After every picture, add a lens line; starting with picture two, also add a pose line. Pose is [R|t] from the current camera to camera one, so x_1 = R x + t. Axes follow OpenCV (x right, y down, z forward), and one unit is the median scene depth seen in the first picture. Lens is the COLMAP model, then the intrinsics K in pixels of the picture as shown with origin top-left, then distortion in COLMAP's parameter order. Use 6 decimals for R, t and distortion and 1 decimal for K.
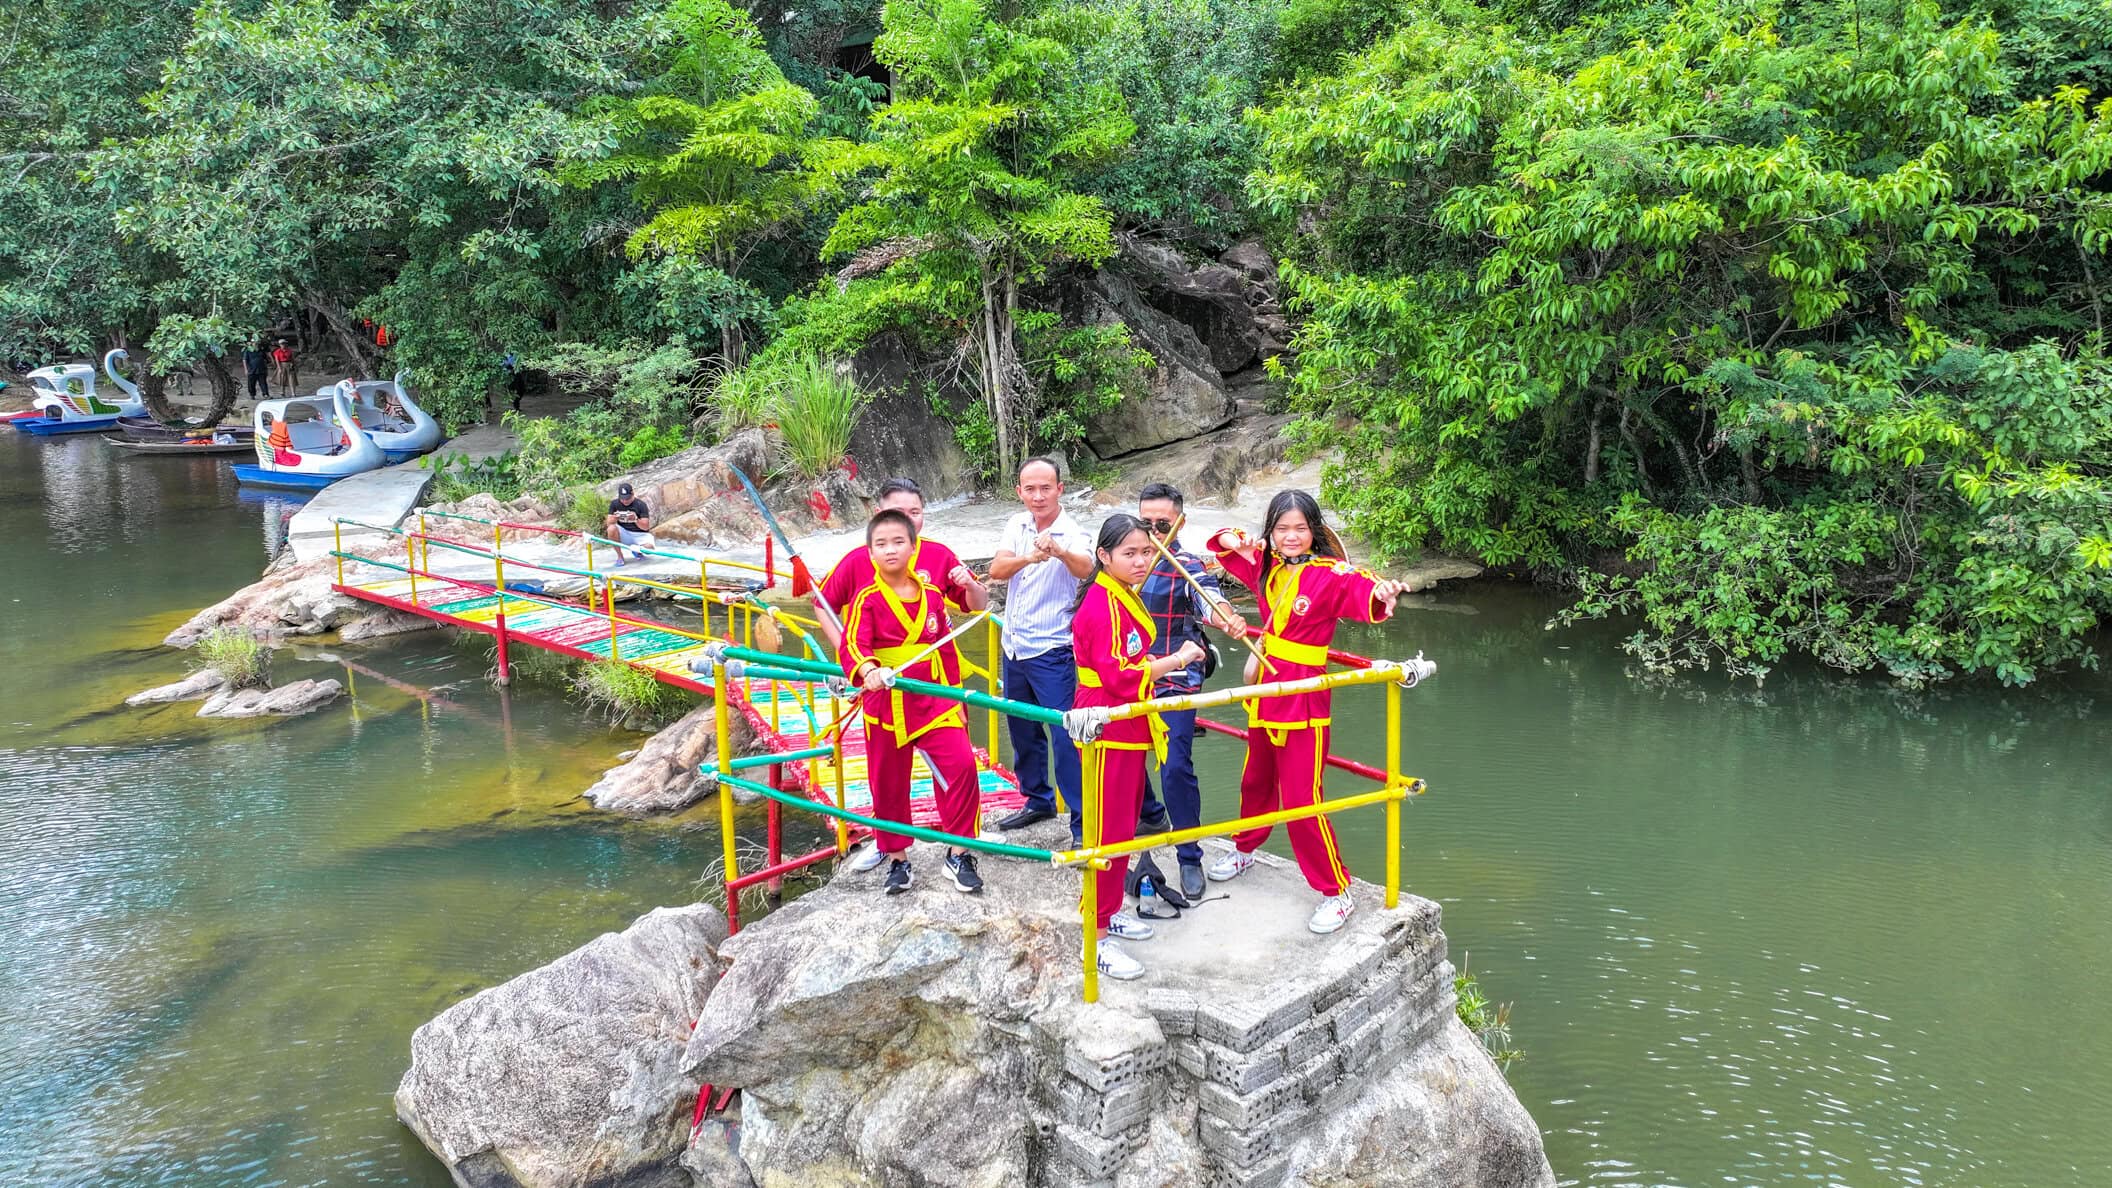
lens RADIAL K [[1490.5, 0, 1055.3], [0, 1490.5, 585.3], [0, 0, 1]] dist [0.003416, 0.006417]
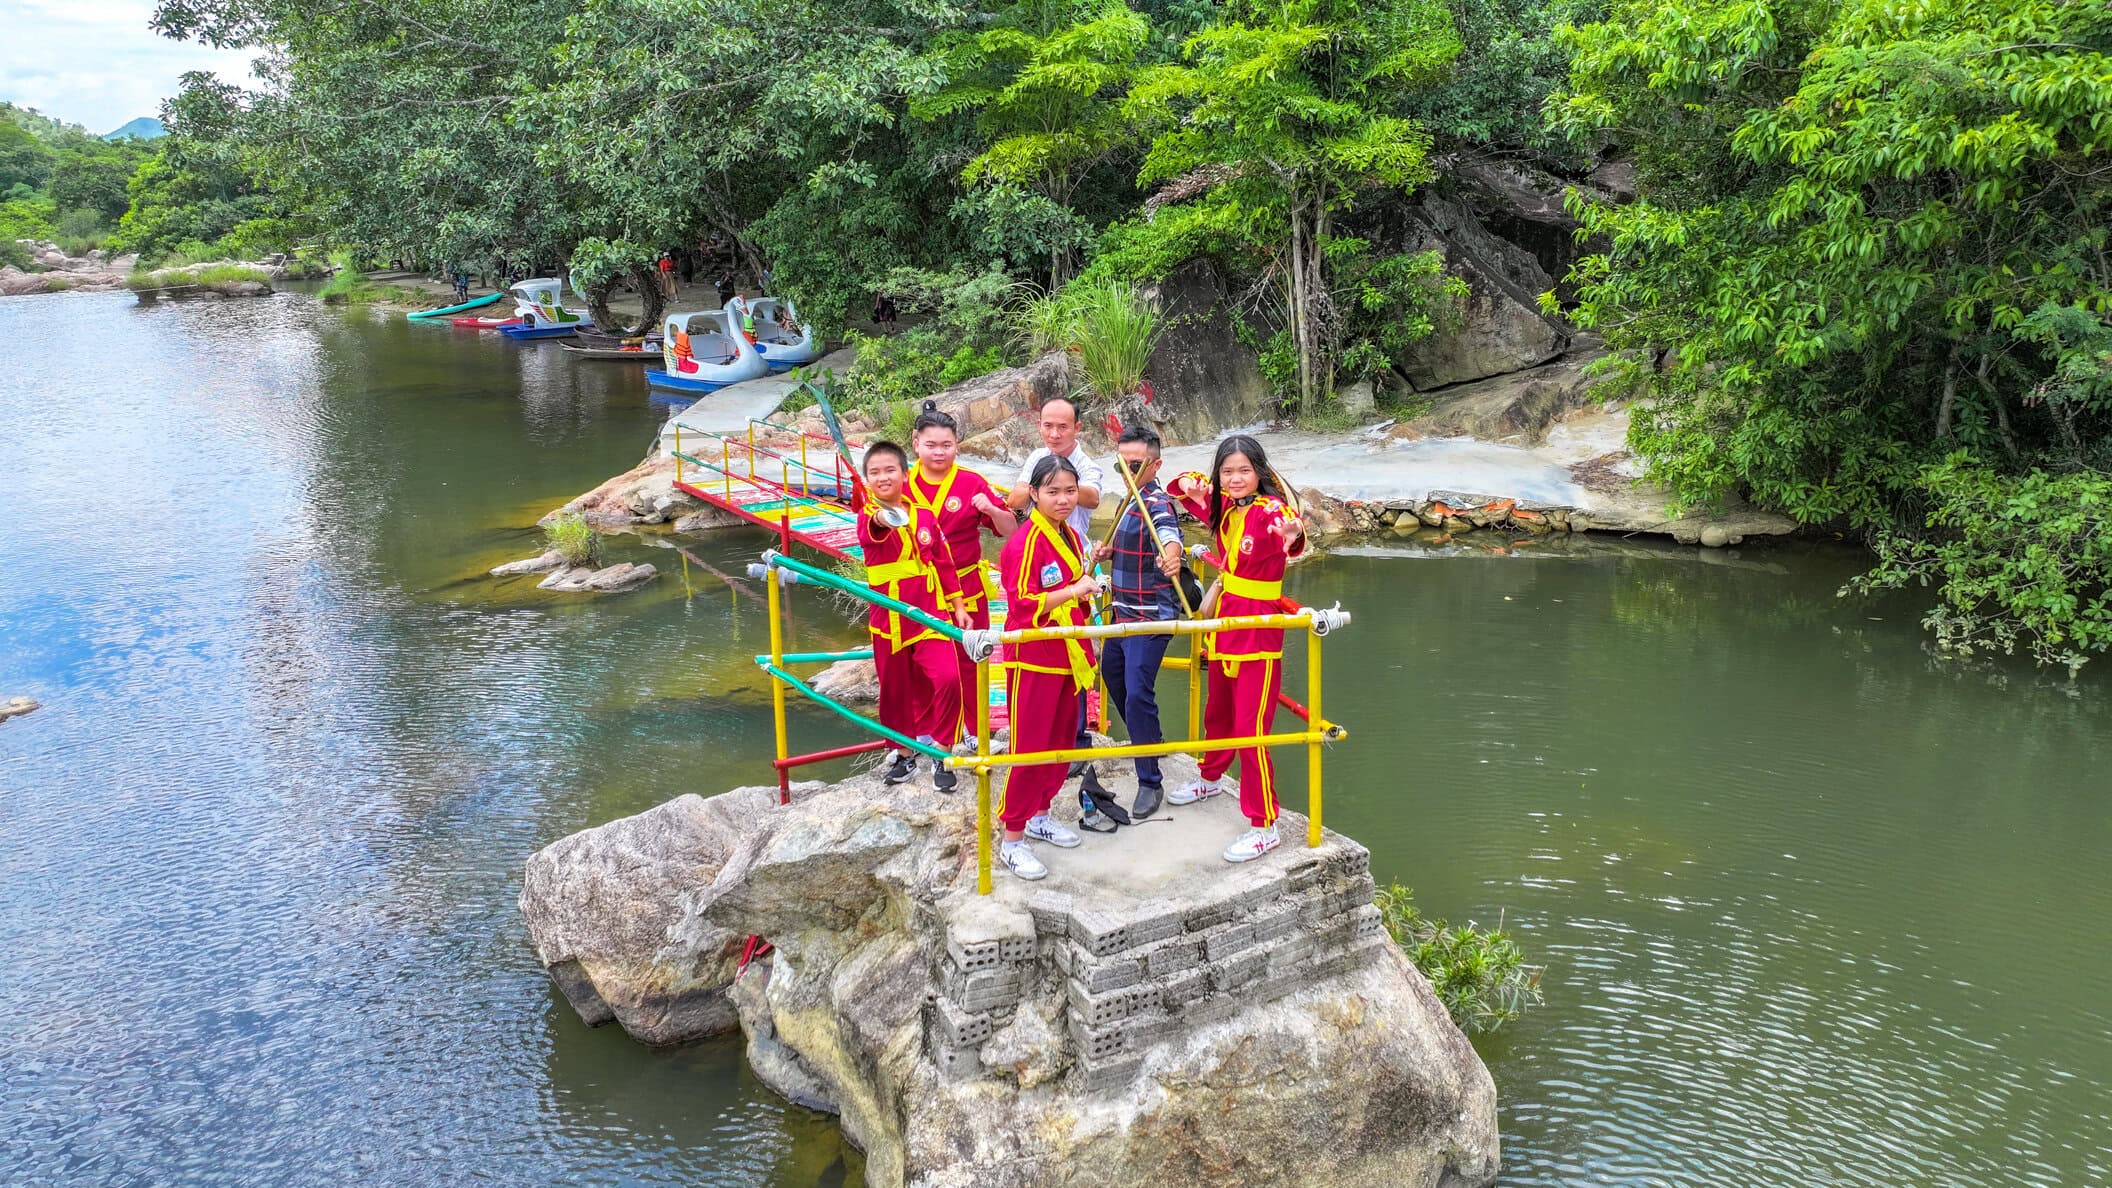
lens RADIAL K [[1490.5, 0, 1055.3], [0, 1490.5, 585.3], [0, 0, 1]] dist [0.003416, 0.006417]
pose [[0.959367, 0.068818, -0.273641, 0.122055], [-0.054228, 0.996692, 0.060536, -0.006604], [0.276901, -0.043237, 0.959925, -0.013514]]
